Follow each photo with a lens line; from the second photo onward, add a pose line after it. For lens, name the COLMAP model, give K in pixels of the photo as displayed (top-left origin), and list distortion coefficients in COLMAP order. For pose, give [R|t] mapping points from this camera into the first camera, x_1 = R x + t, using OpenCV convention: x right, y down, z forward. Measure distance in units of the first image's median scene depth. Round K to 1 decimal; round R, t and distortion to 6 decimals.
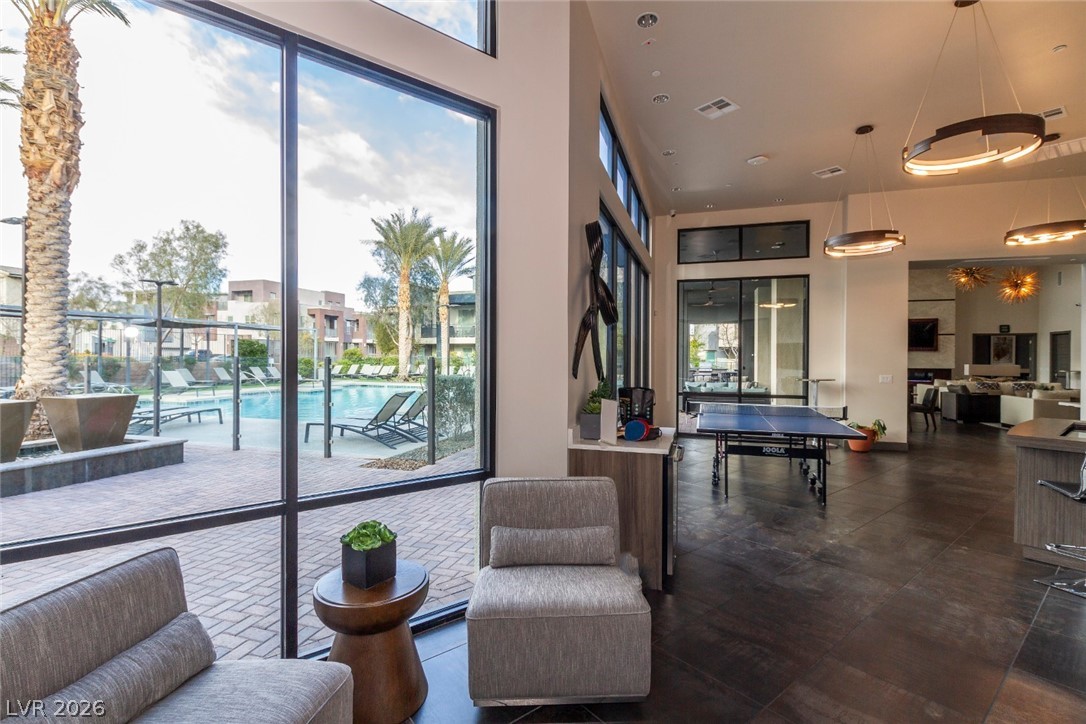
lens RADIAL K [[509.4, 0, 537.6], [0, 509.4, 356.8], [0, 0, 1]] dist [0.001041, 0.000233]
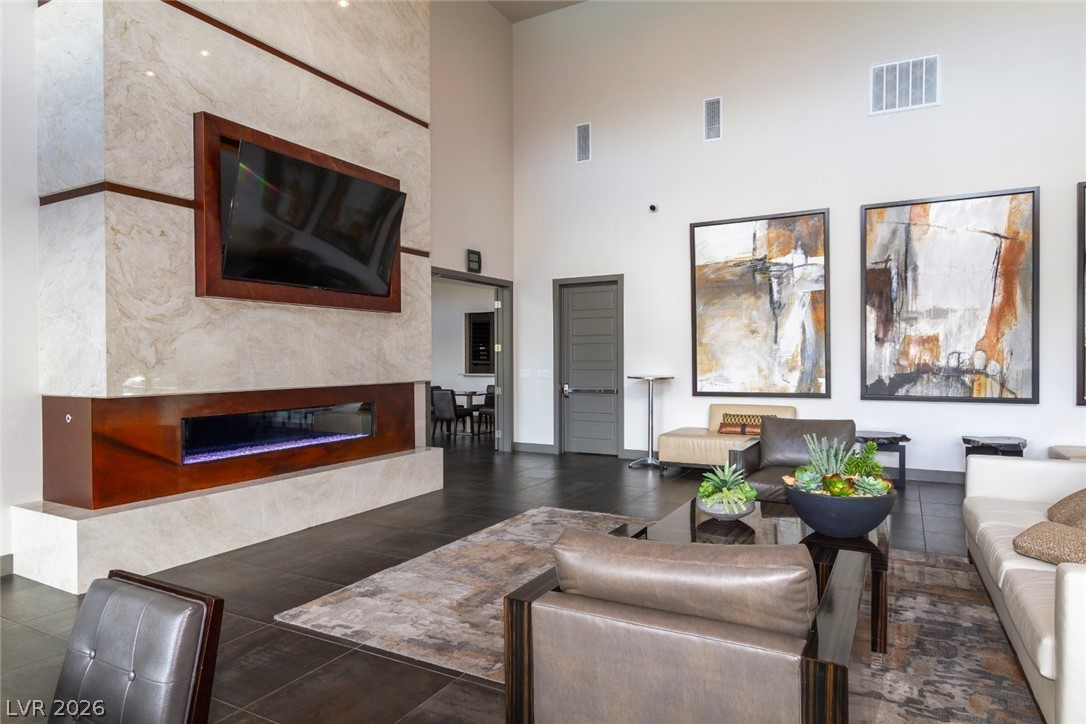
lens RADIAL K [[646.2, 0, 545.5], [0, 646.2, 361.8], [0, 0, 1]] dist [0.000072, -0.000708]
pose [[0.187330, -0.014029, 0.982197, 0.495996], [0.006478, 0.999894, 0.013046, 0.008953], [-0.982276, 0.003919, 0.187401, 0.882256]]
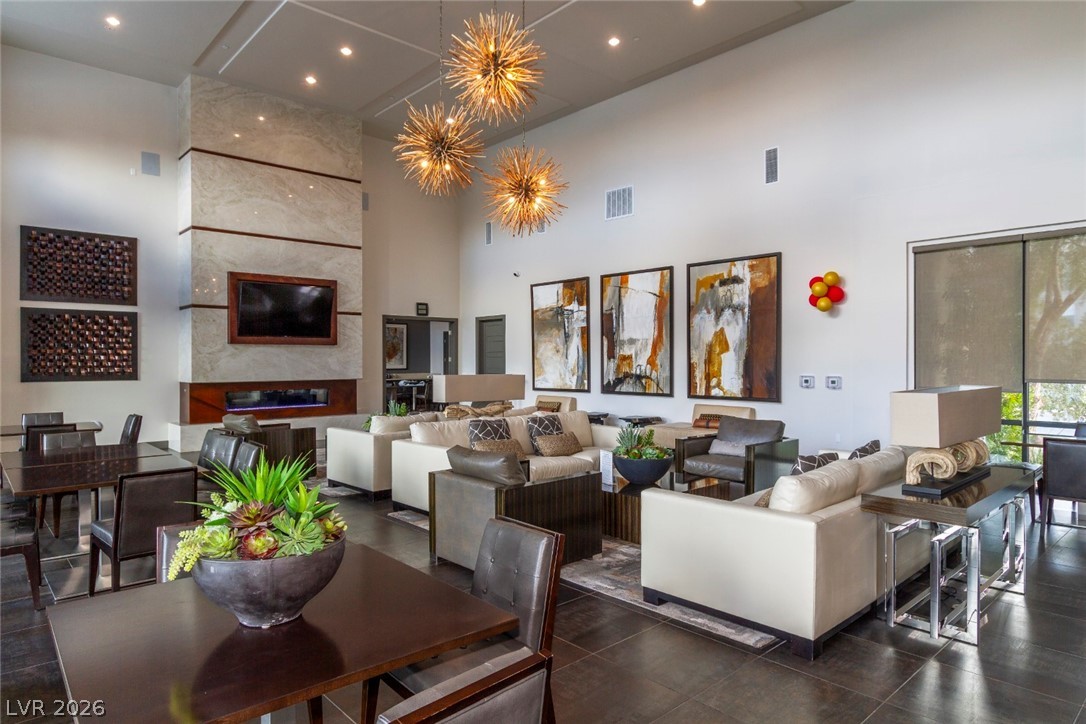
lens RADIAL K [[644.3, 0, 540.1], [0, 644.3, 355.3], [0, 0, 1]] dist [-0.005317, -0.000130]
pose [[0.499322, -0.003943, 0.866408, 0.335898], [0.006815, 0.999977, 0.000623, -0.000303], [-0.866390, 0.005594, 0.499337, 0.511309]]
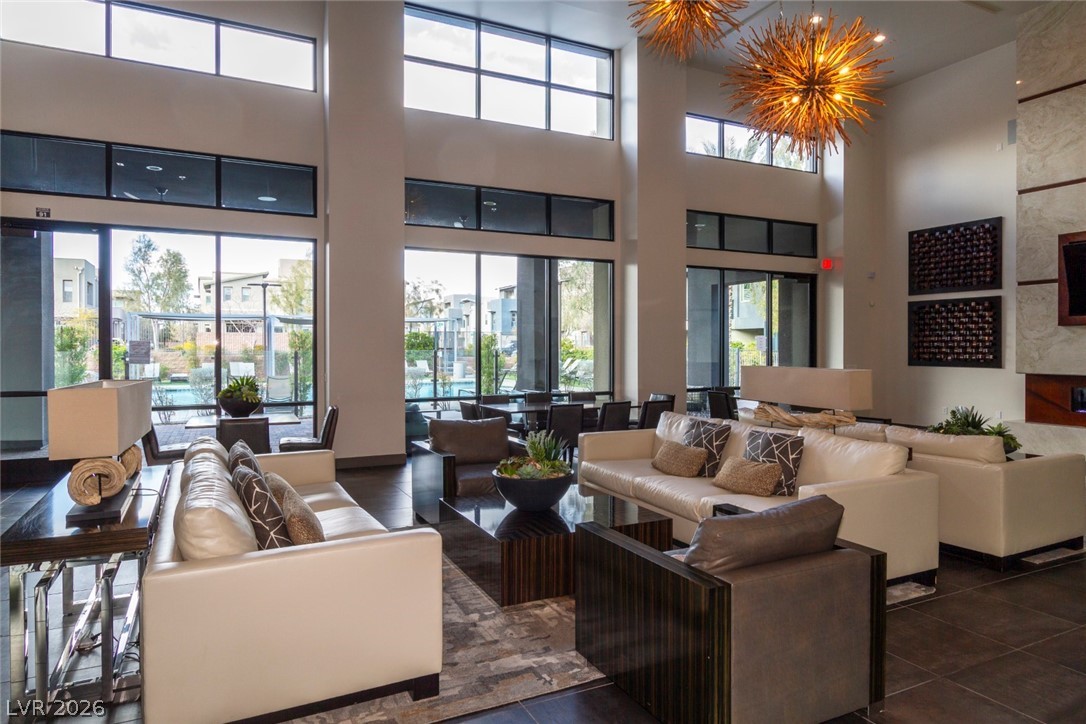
lens RADIAL K [[644.3, 0, 540.1], [0, 644.3, 355.3], [0, 0, 1]] dist [-0.005317, -0.000130]
pose [[0.694866, 0.002210, -0.719136, 0.772677], [0.002220, 0.999984, 0.005219, 0.005337], [0.719136, -0.005223, 0.694850, 0.458159]]
